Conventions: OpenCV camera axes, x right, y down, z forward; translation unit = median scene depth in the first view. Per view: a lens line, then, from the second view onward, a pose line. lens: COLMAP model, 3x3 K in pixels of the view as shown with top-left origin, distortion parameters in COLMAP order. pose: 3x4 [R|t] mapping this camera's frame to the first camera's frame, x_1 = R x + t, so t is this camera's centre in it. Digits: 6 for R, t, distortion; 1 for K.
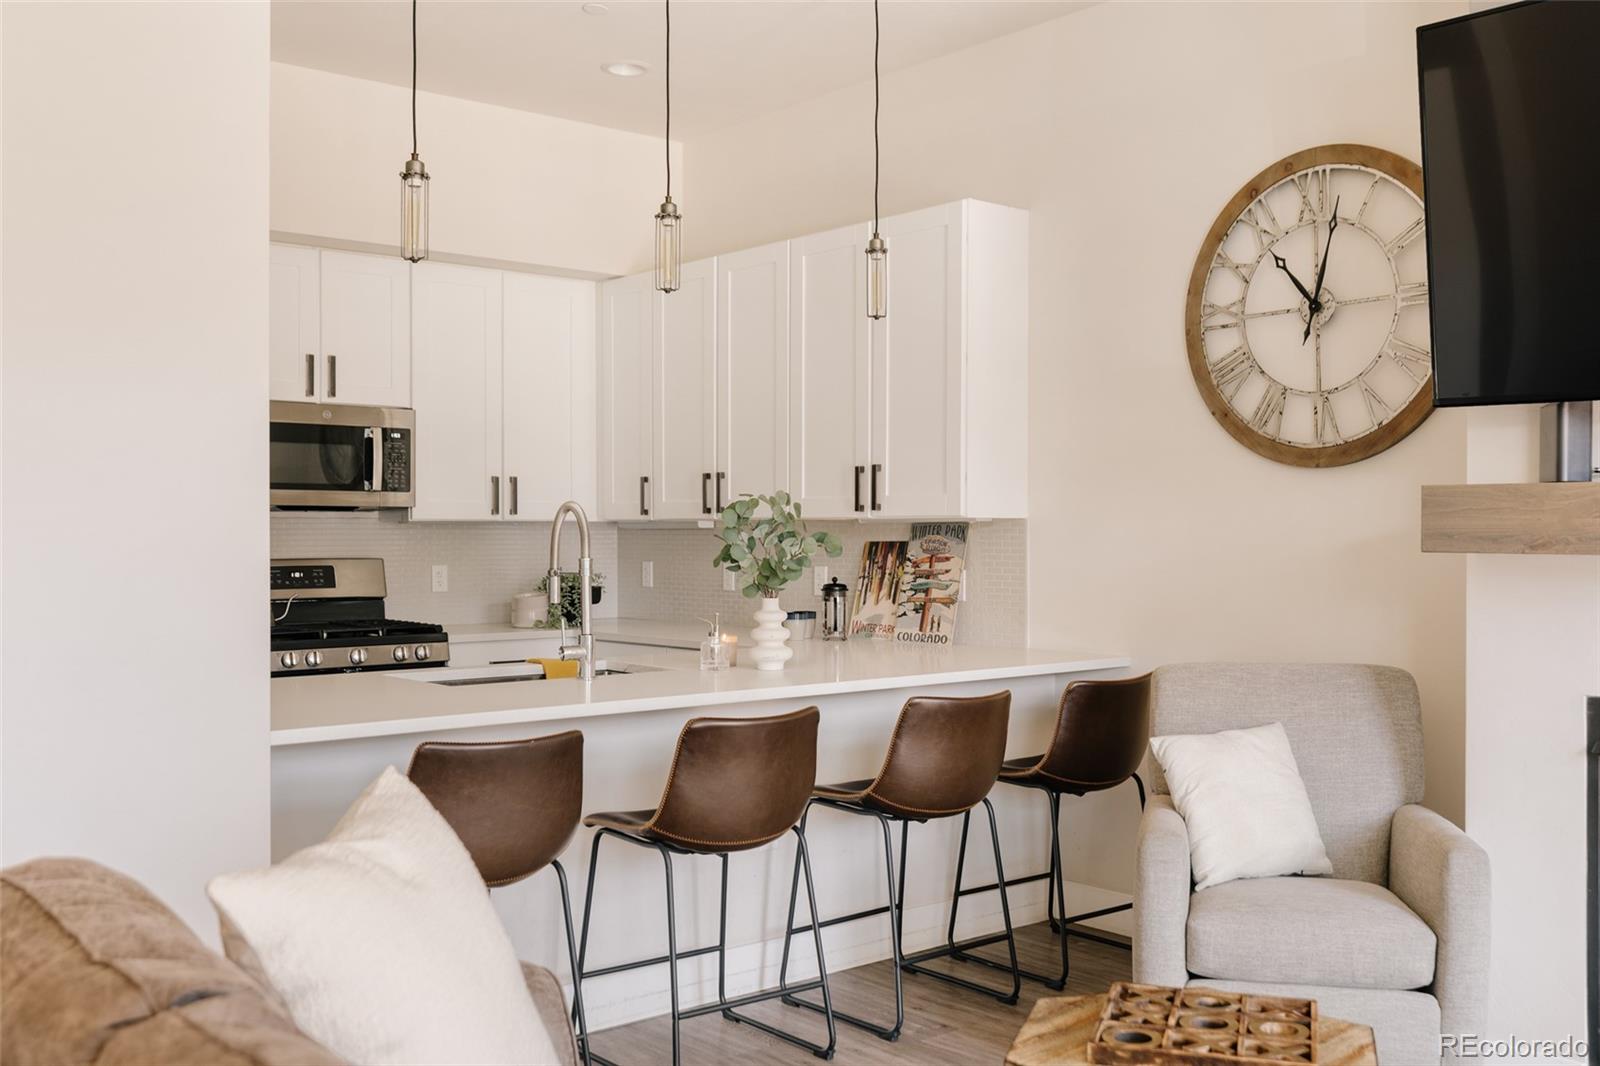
lens RADIAL K [[1556.6, 0, 806.2], [0, 1556.6, 539.4], [0, 0, 1]] dist [0.005507, -0.030134]
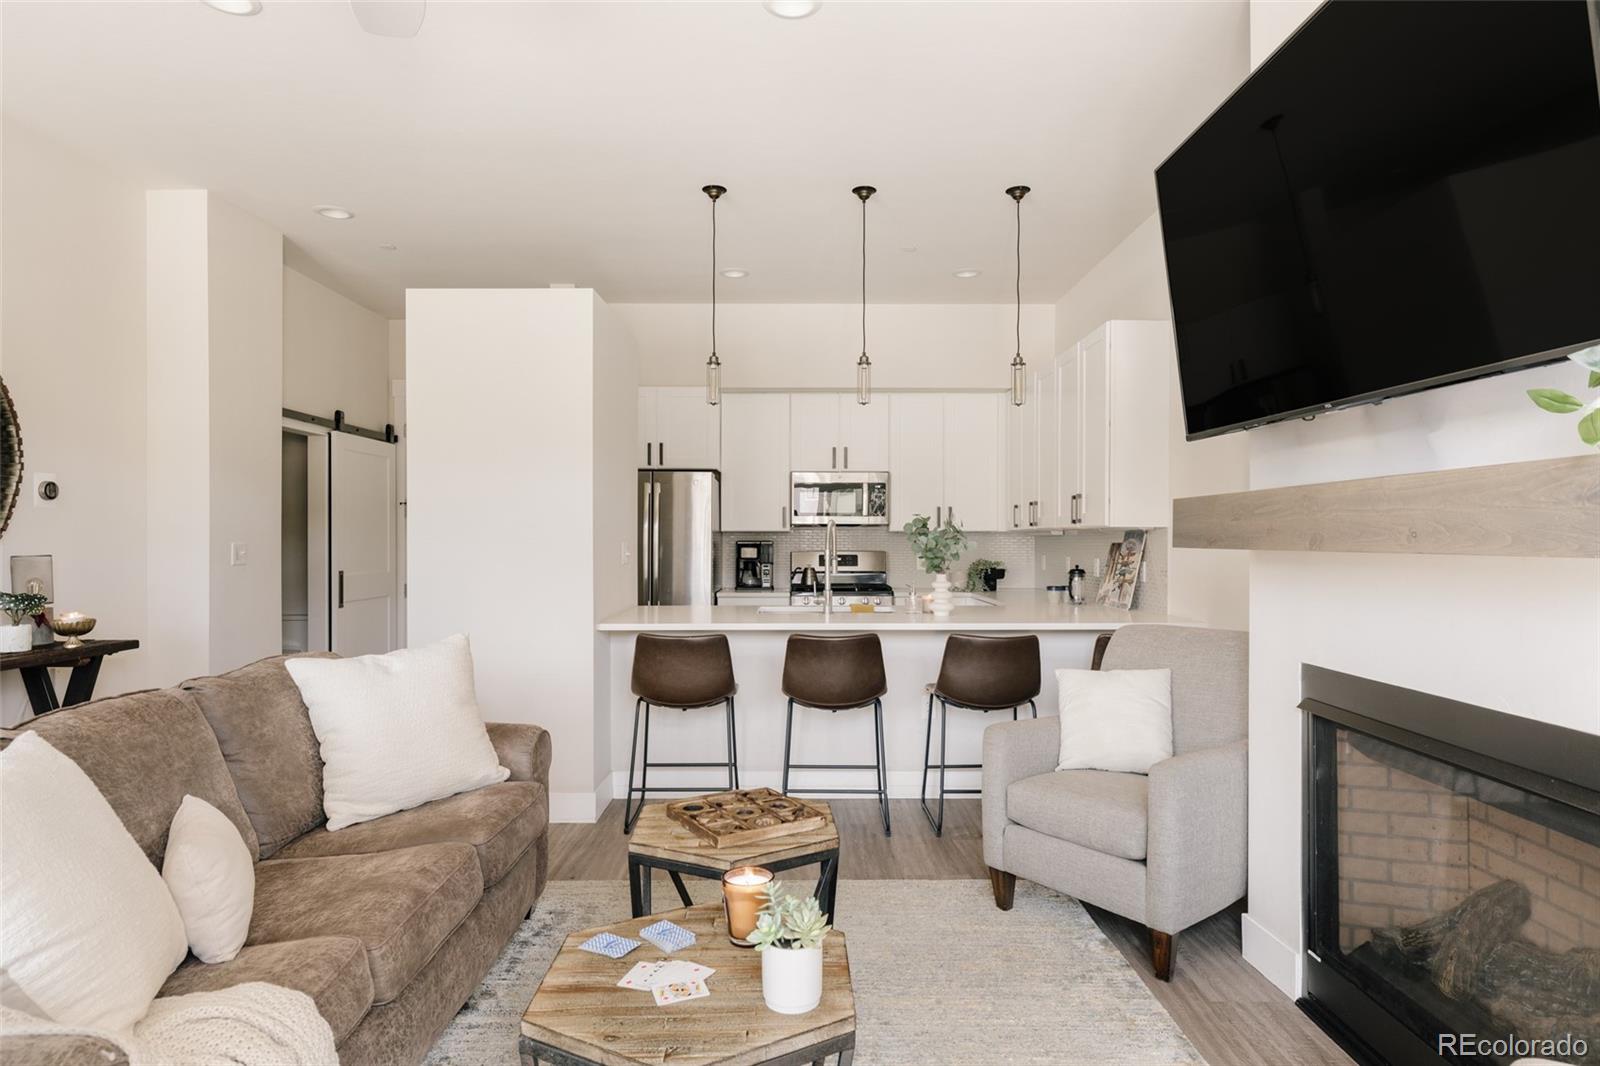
lens RADIAL K [[901.8, 0, 814.1], [0, 901.8, 541.7], [0, 0, 1]] dist [0.000422, 0.000426]
pose [[0.768959, 0.001317, -0.639296, 0.420372], [-0.004030, 0.999988, -0.002787, 0.004092], [0.639285, 0.004719, 0.768955, 0.116445]]
